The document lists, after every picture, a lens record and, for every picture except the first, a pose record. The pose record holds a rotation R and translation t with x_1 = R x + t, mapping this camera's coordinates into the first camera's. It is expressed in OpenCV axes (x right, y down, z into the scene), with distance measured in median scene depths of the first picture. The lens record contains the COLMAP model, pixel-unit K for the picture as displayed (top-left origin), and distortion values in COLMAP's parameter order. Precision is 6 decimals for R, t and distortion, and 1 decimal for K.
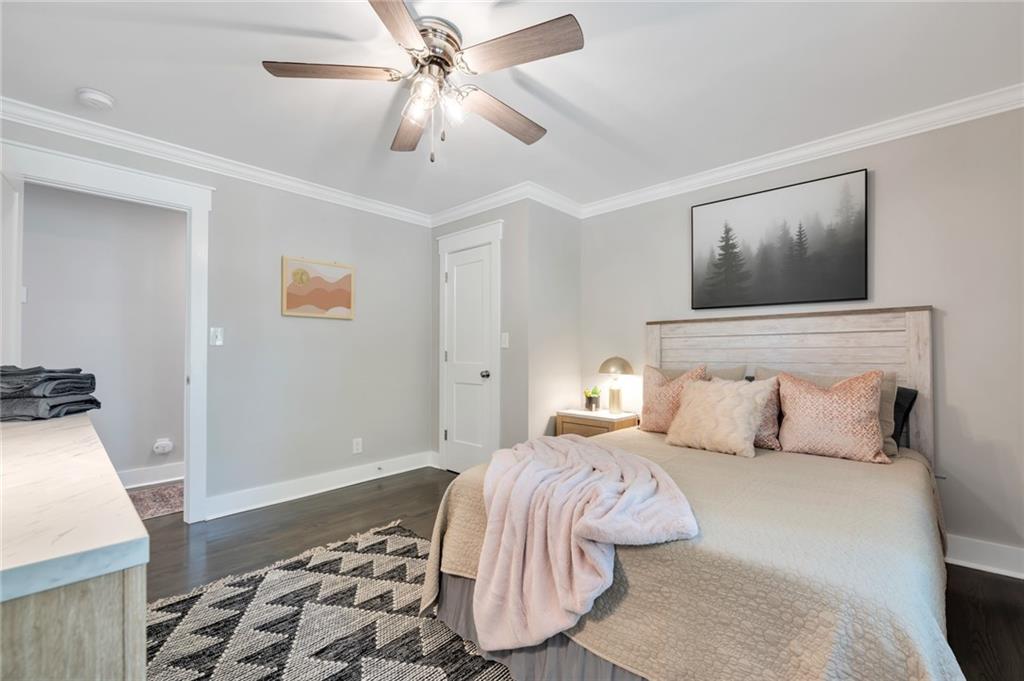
lens RADIAL K [[417.0, 0, 517.2], [0, 417.0, 348.7], [0, 0, 1]] dist [0.001755, 0.000323]
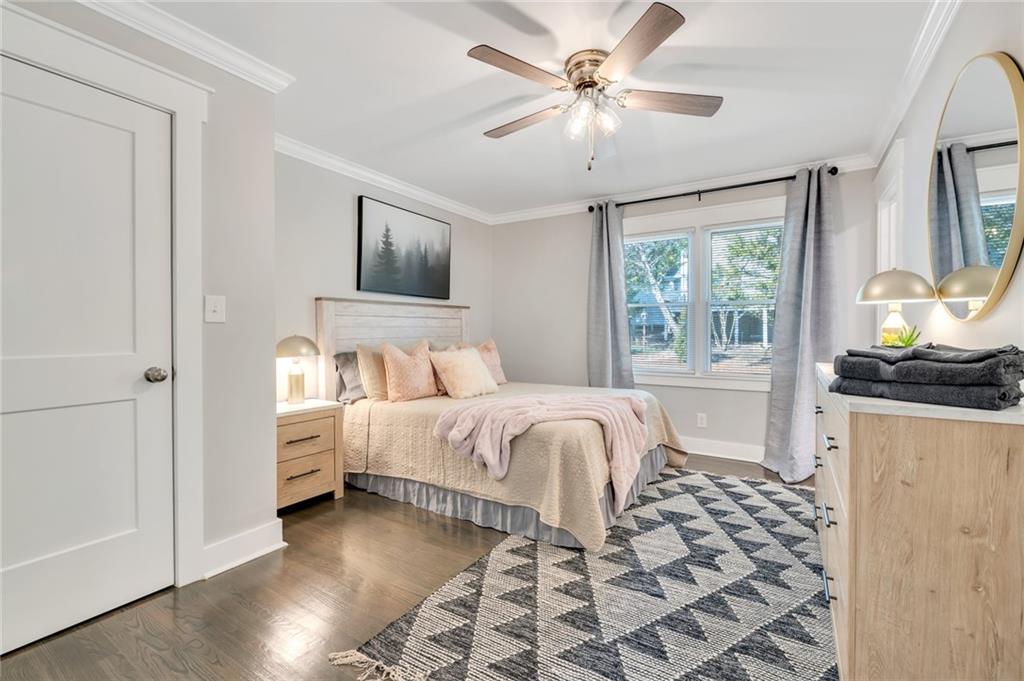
lens RADIAL K [[451.6, 0, 519.1], [0, 451.6, 333.2], [0, 0, 1]] dist [0.000217, -0.000016]
pose [[-0.198263, -0.007831, 0.980118, -1.108086], [-0.009165, 0.999939, 0.006135, 0.008726], [-0.980106, -0.007766, -0.198322, 1.126166]]
